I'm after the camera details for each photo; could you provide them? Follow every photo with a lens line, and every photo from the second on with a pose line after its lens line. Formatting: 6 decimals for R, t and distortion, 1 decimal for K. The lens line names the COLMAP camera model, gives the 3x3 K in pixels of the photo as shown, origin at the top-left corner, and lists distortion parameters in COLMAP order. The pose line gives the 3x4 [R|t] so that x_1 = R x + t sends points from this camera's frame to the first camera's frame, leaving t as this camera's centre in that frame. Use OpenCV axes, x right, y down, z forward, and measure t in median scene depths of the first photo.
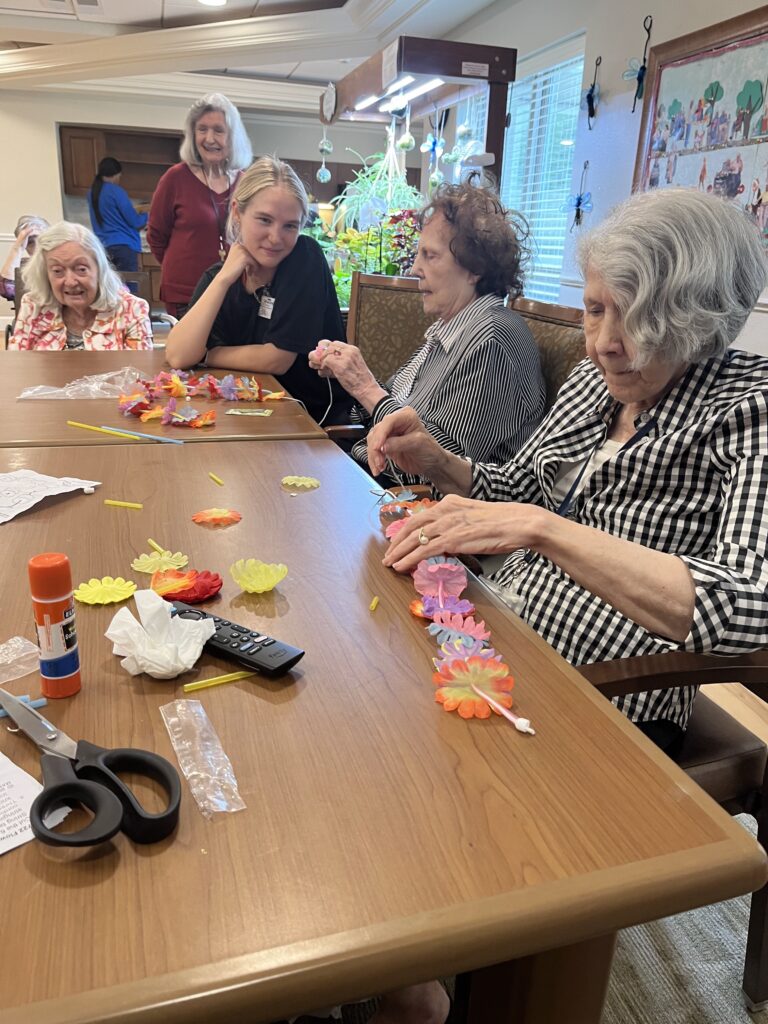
lens RADIAL K [[781.8, 0, 378.2], [0, 781.8, 515.3], [0, 0, 1]] dist [0.007628, -0.058422]
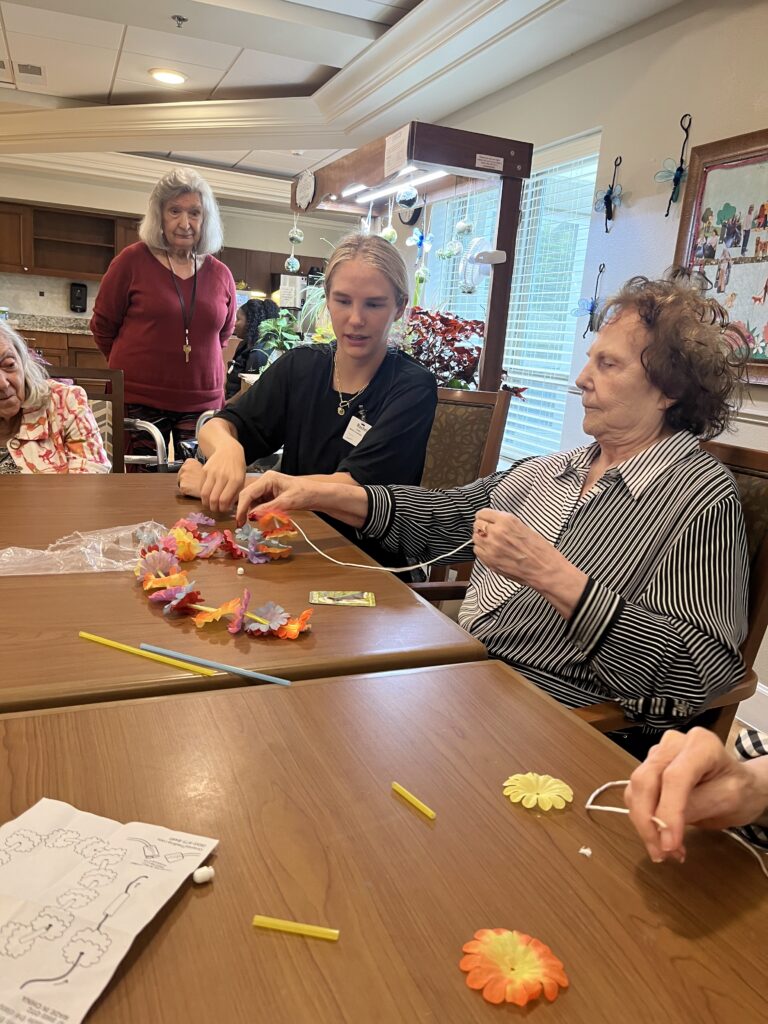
lens RADIAL K [[781.8, 0, 383.8], [0, 781.8, 503.3], [0, 0, 1]] dist [0.007628, -0.058422]
pose [[0.992271, 0.010001, 0.123688, -0.104099], [0.004704, 0.992999, -0.118029, -0.064929], [-0.124002, 0.117698, 0.985277, 0.153651]]
